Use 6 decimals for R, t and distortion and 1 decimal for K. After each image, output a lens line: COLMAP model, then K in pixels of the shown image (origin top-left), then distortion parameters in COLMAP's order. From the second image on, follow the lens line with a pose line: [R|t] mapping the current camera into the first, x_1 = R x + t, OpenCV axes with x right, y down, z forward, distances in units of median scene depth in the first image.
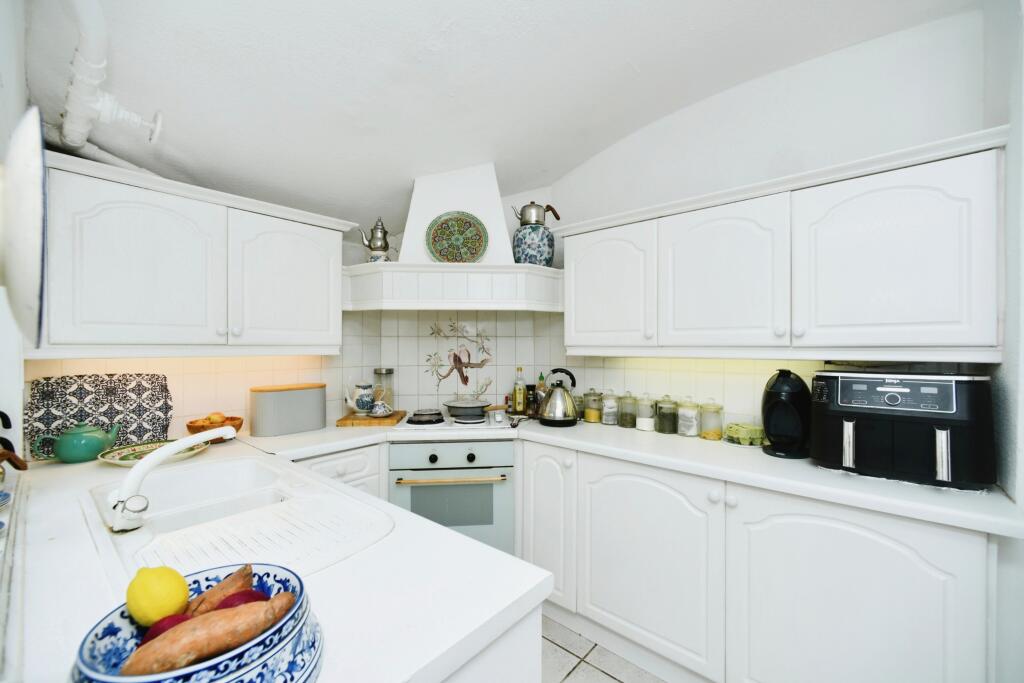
lens RADIAL K [[419.0, 0, 509.9], [0, 419.0, 342.3], [0, 0, 1]] dist [0.000952, -0.000322]
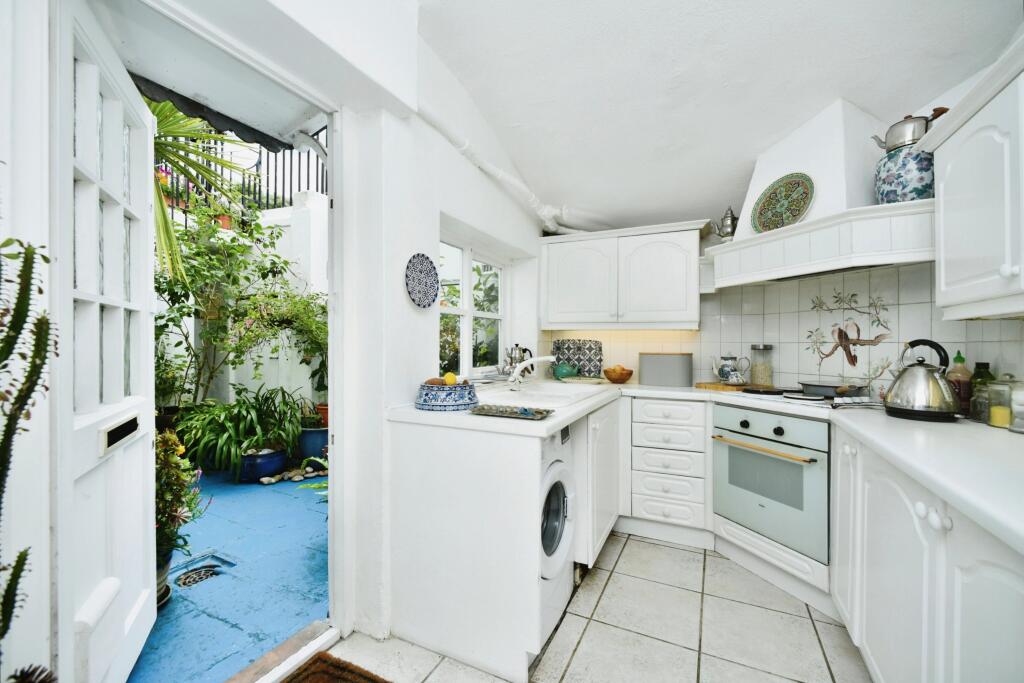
lens RADIAL K [[419.0, 0, 511.0], [0, 419.0, 343.3], [0, 0, 1]] dist [0.000952, -0.000322]
pose [[0.262498, -0.001294, -0.964932, 0.619877], [-0.005115, 0.999983, -0.002732, 0.074375], [0.964919, 0.005653, 0.262487, 0.143851]]
